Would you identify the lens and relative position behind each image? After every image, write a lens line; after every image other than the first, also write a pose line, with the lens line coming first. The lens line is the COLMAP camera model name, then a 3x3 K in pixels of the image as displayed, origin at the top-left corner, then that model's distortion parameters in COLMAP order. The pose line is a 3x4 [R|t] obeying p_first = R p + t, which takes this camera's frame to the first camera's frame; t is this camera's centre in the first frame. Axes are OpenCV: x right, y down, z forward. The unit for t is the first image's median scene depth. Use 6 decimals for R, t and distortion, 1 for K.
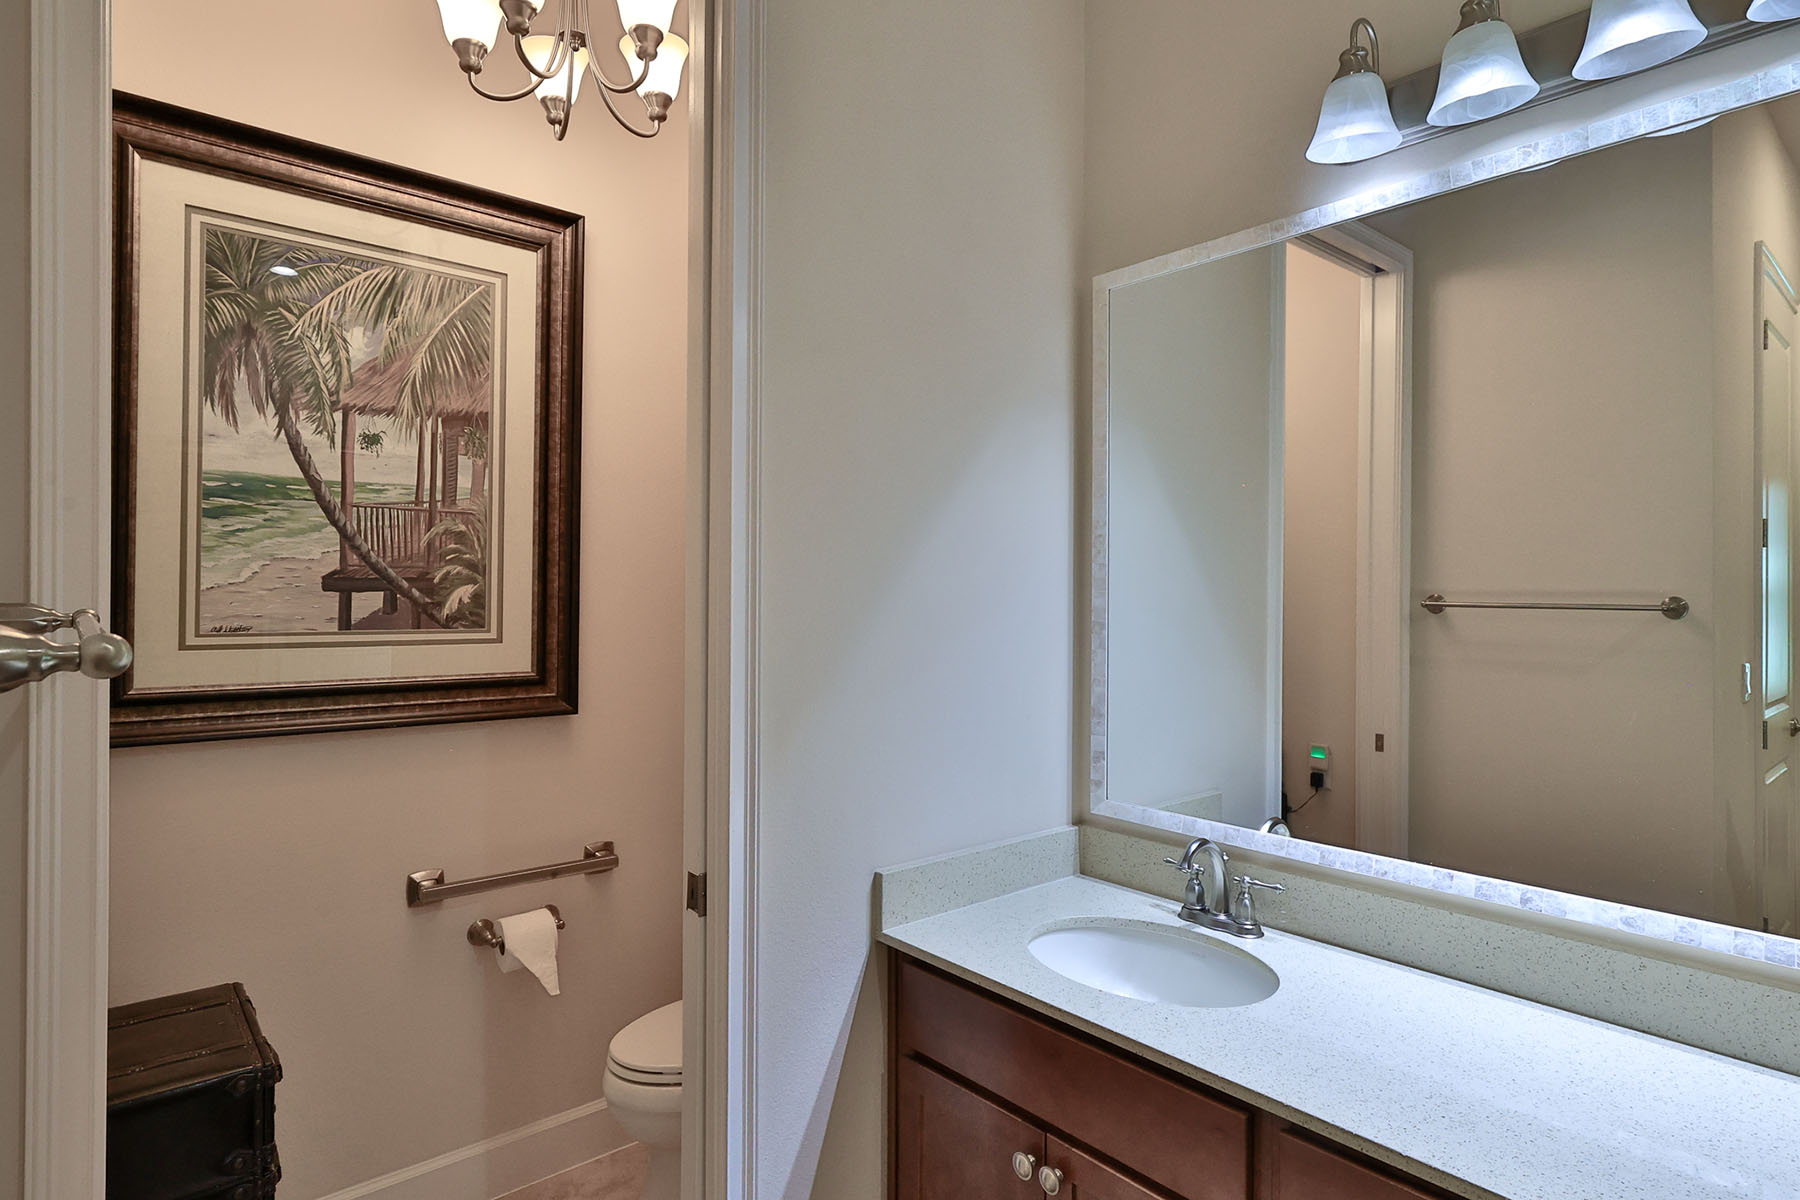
lens RADIAL K [[946.7, 0, 887.7], [0, 946.7, 595.0], [0, 0, 1]] dist [0.001803, 0.000449]
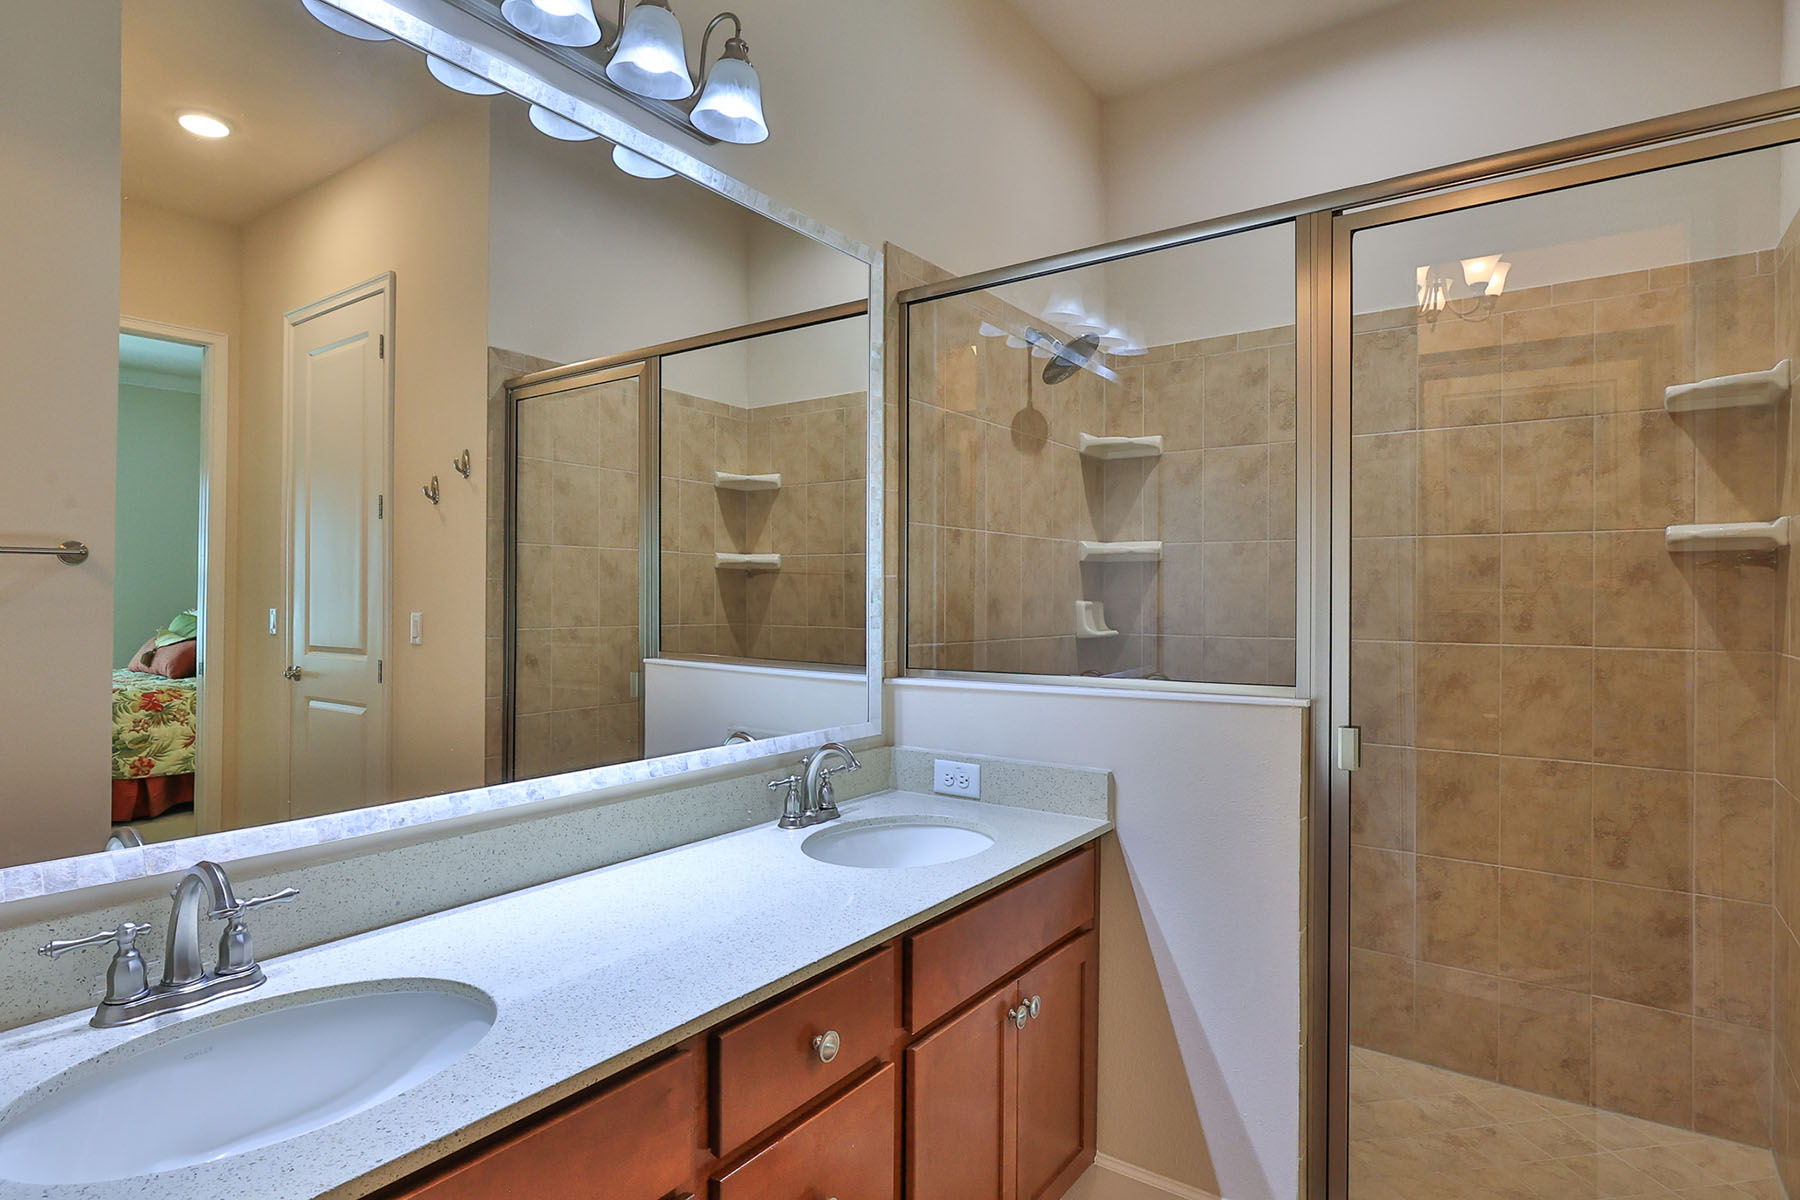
lens RADIAL K [[946.7, 0, 887.4], [0, 946.7, 594.2], [0, 0, 1]] dist [0.001803, 0.000449]
pose [[-0.219110, -0.003591, 0.975694, -0.392615], [-0.002545, 0.999992, 0.003109, 0.082429], [-0.975697, -0.001802, -0.219117, 0.737948]]
